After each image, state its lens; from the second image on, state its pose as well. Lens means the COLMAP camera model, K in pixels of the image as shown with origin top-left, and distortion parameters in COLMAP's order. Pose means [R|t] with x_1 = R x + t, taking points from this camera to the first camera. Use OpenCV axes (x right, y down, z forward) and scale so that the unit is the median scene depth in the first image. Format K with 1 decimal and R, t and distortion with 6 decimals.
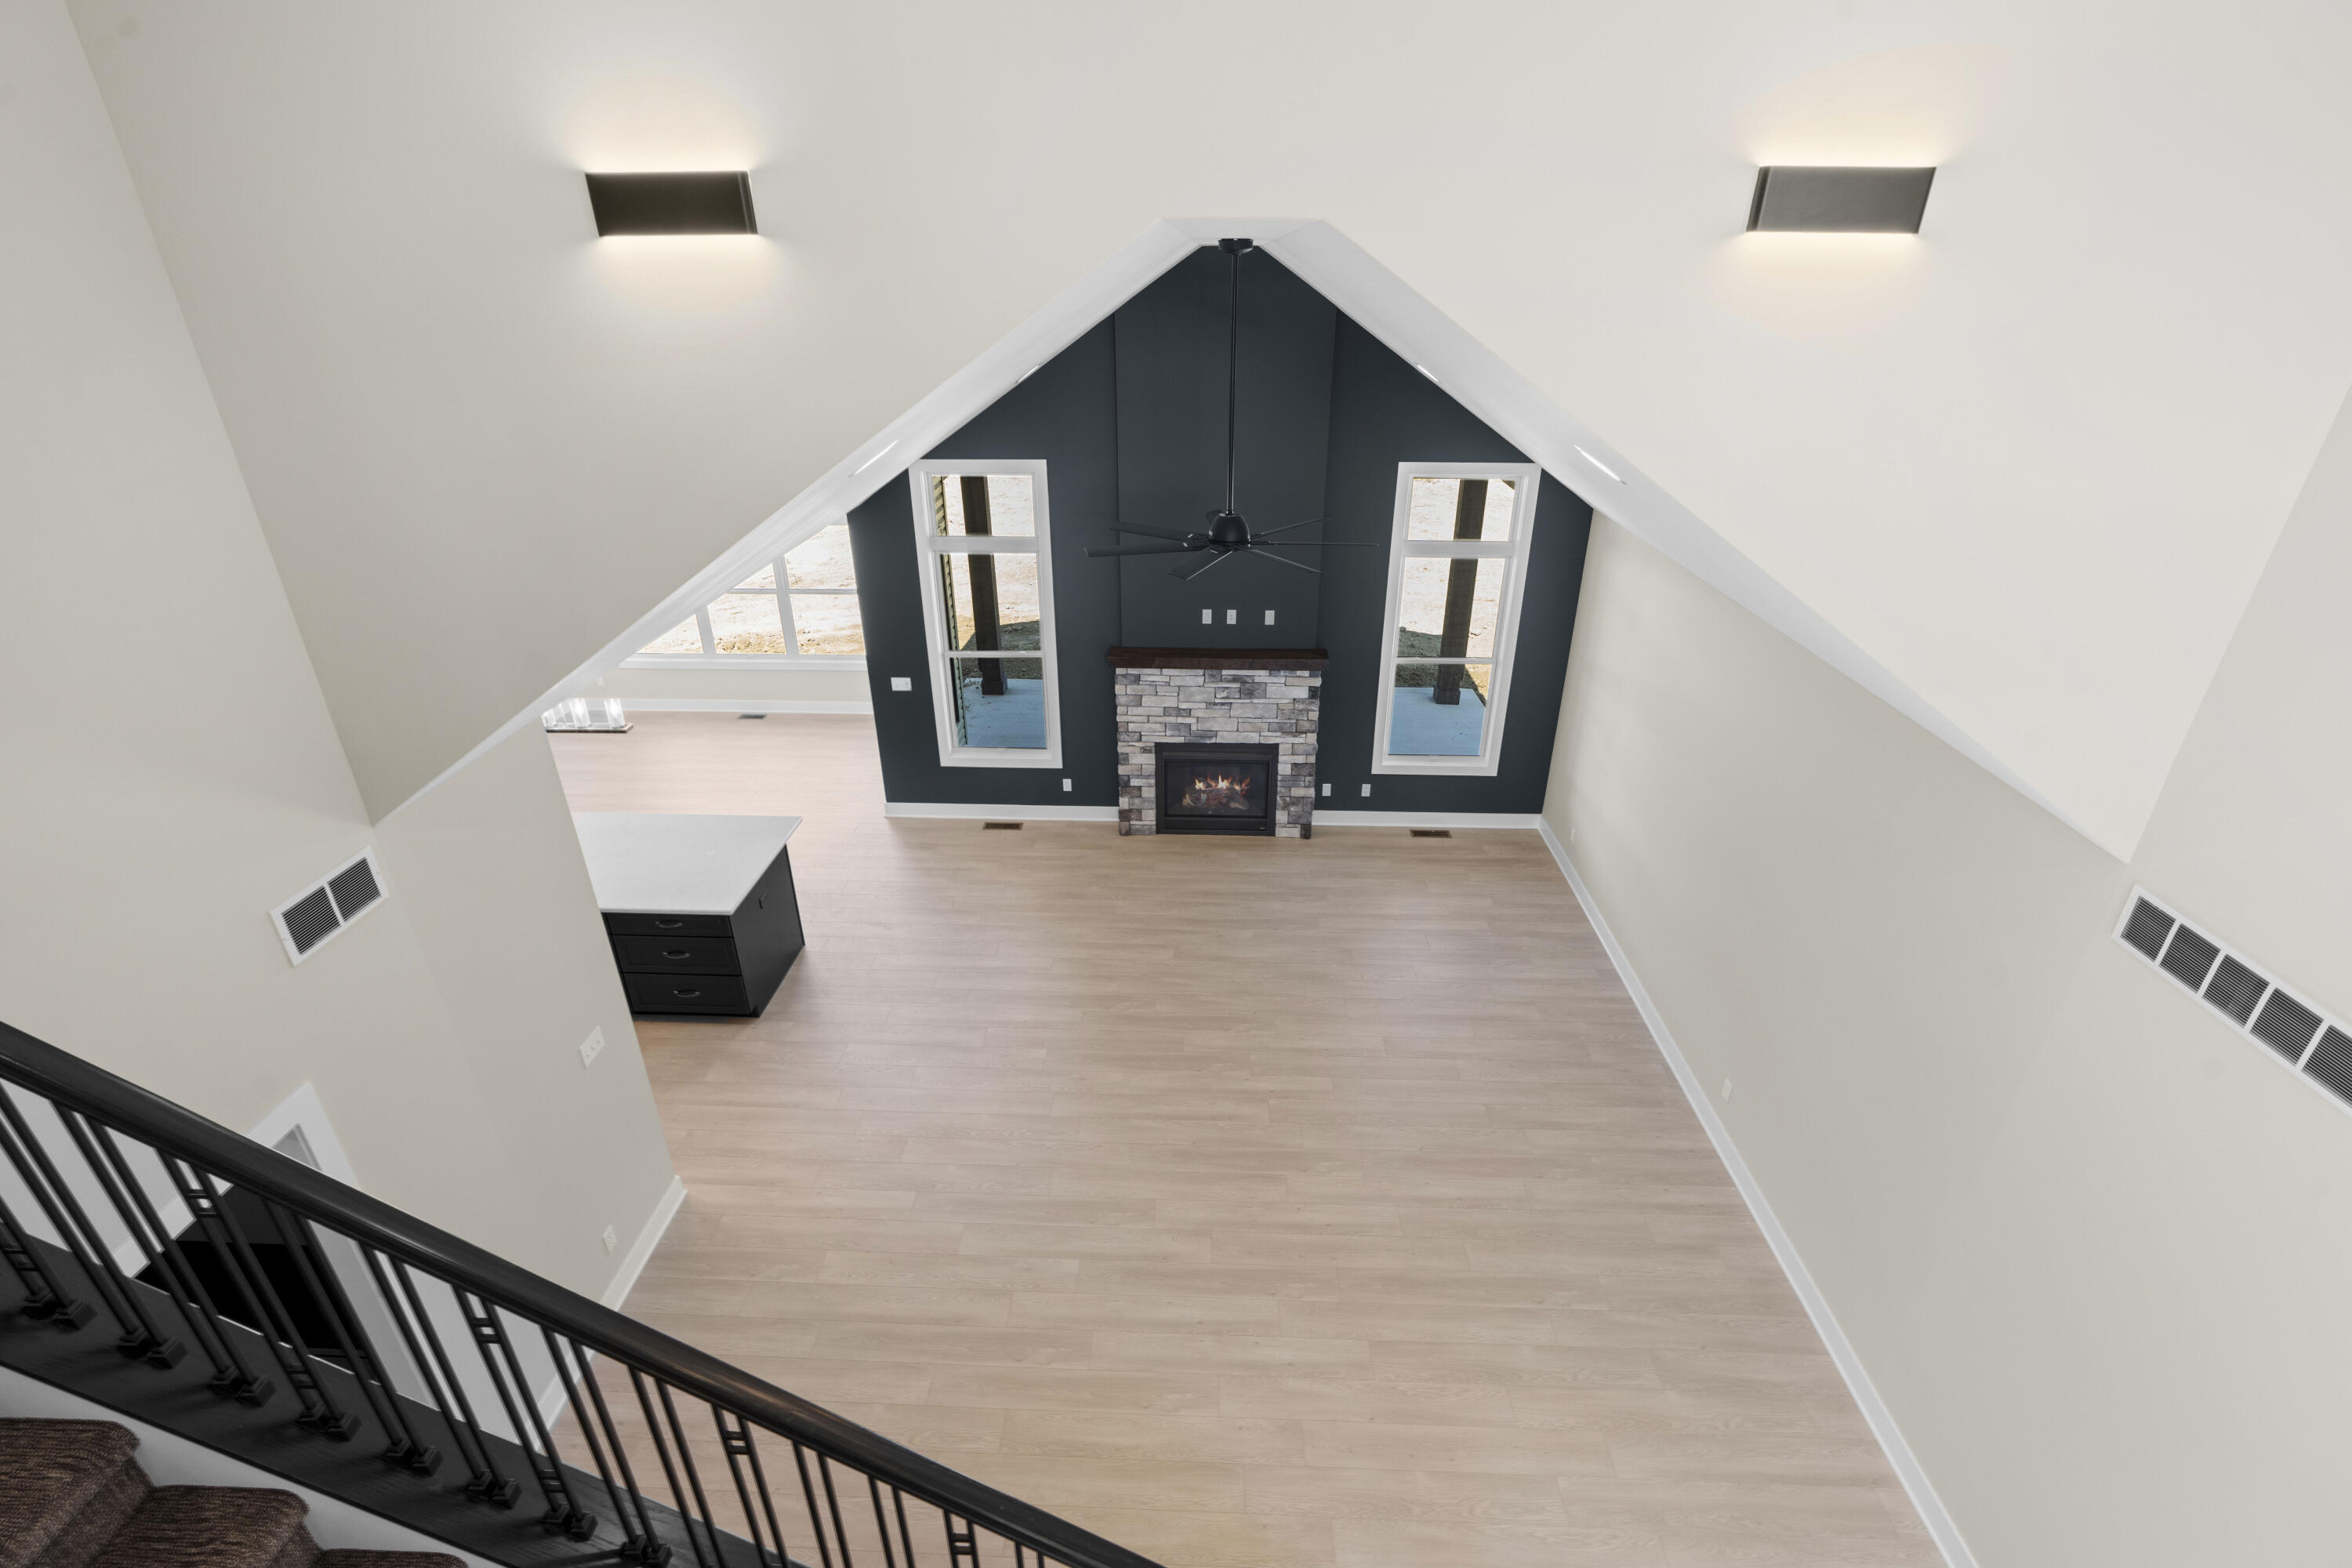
lens RADIAL K [[1060.3, 0, 1192.0], [0, 1060.3, 787.7], [0, 0, 1]] dist [-0.008589, 0.003352]
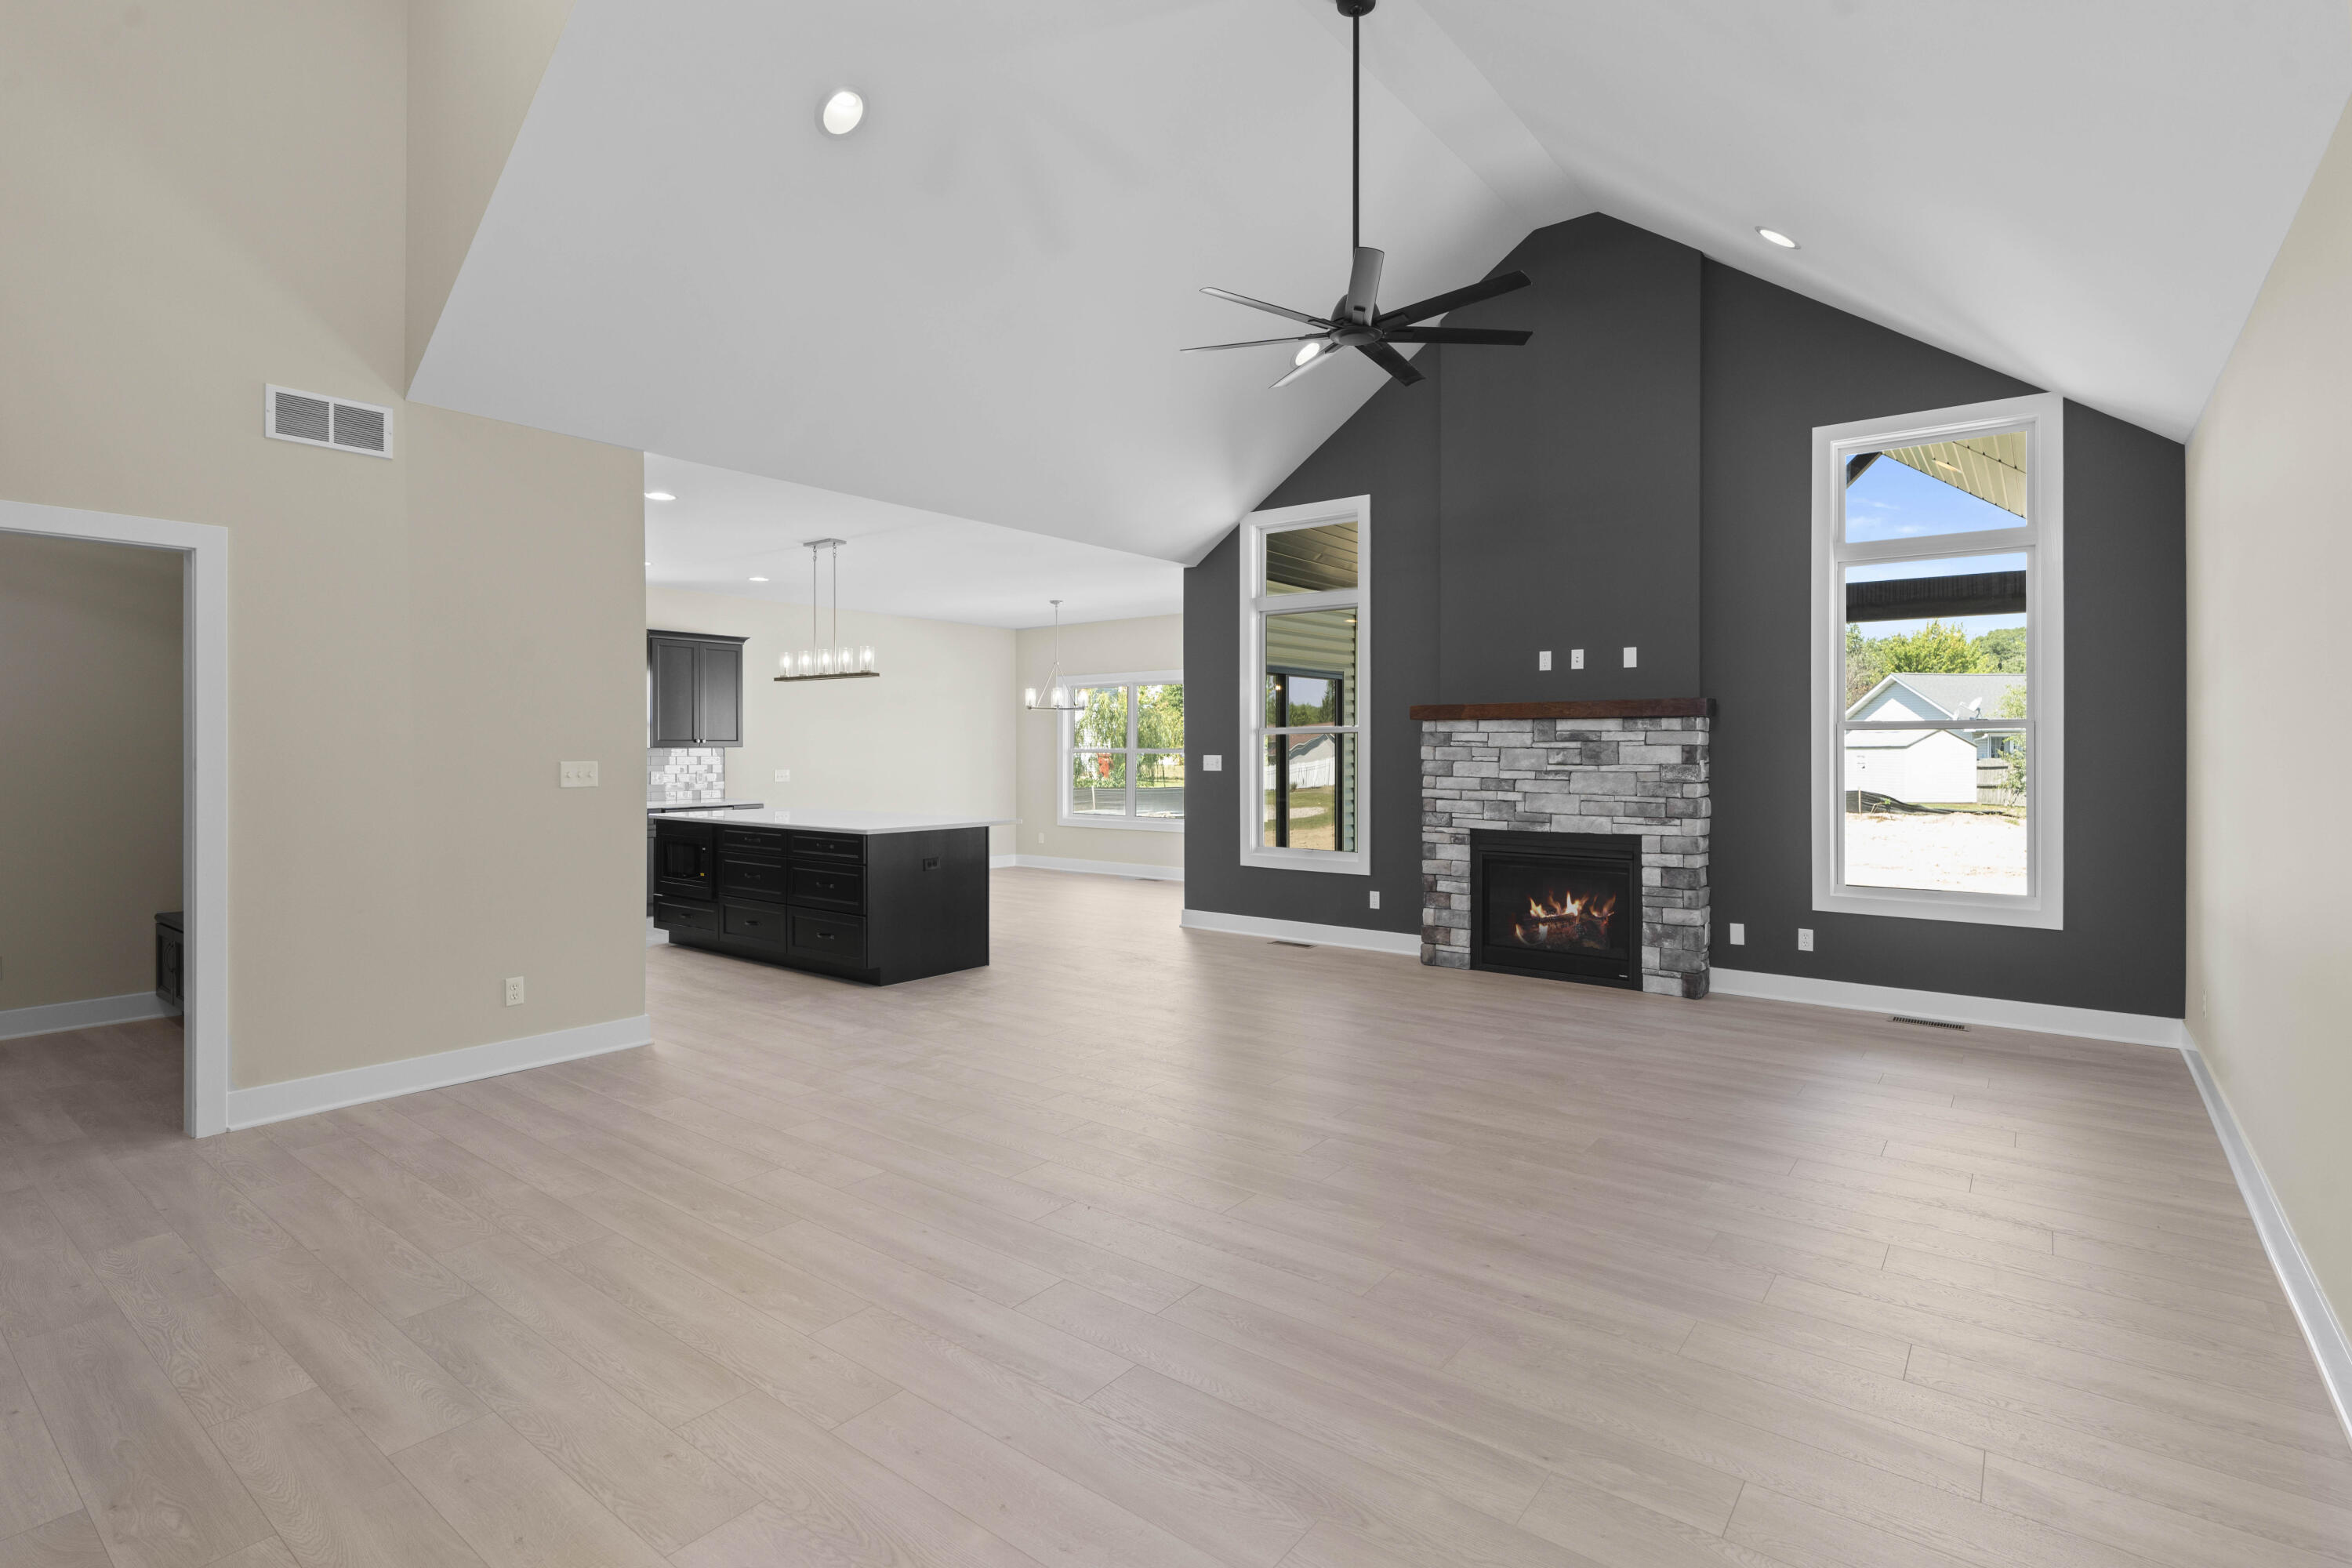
lens RADIAL K [[1148.5, 0, 1177.2], [0, 1148.5, 754.5], [0, 0, 1]] dist [-0.008955, 0.003751]
pose [[0.808944, -0.002056, -0.587882, 0.283945], [-0.257724, 0.897538, -0.357775, 0.261927], [0.528382, 0.440931, 0.725529, 0.289694]]
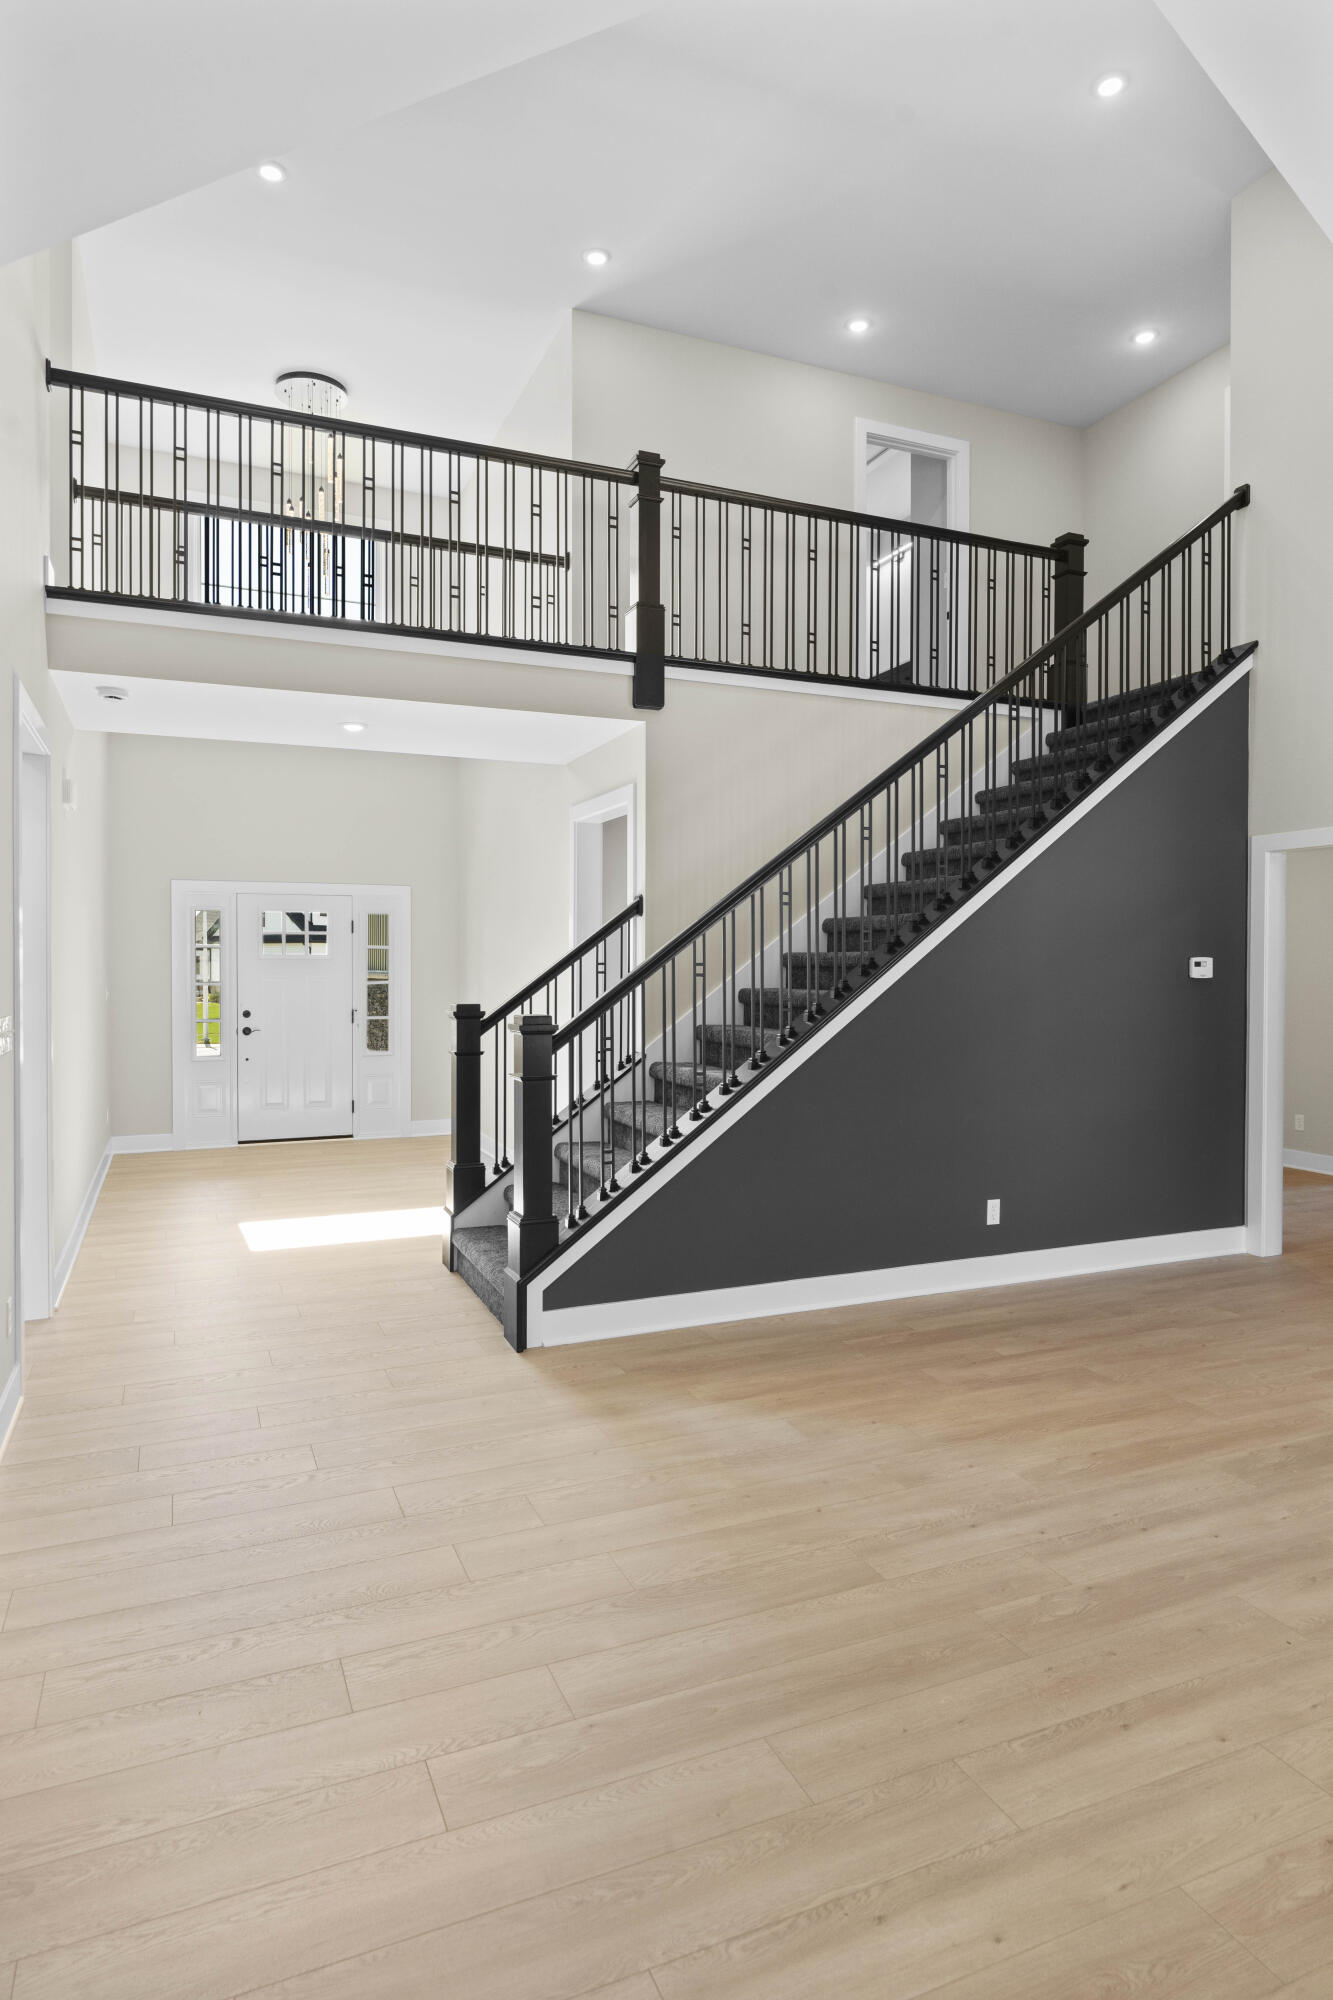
lens RADIAL K [[1134.9, 0, 652.3], [0, 1134.9, 991.8], [0, 0, 1]] dist [-0.006952, -0.000692]
pose [[-0.914242, 0.004417, -0.405144, 0.291321], [-0.184216, 0.886077, 0.425361, 0.021342], [0.360868, 0.463517, -0.809276, 0.739469]]
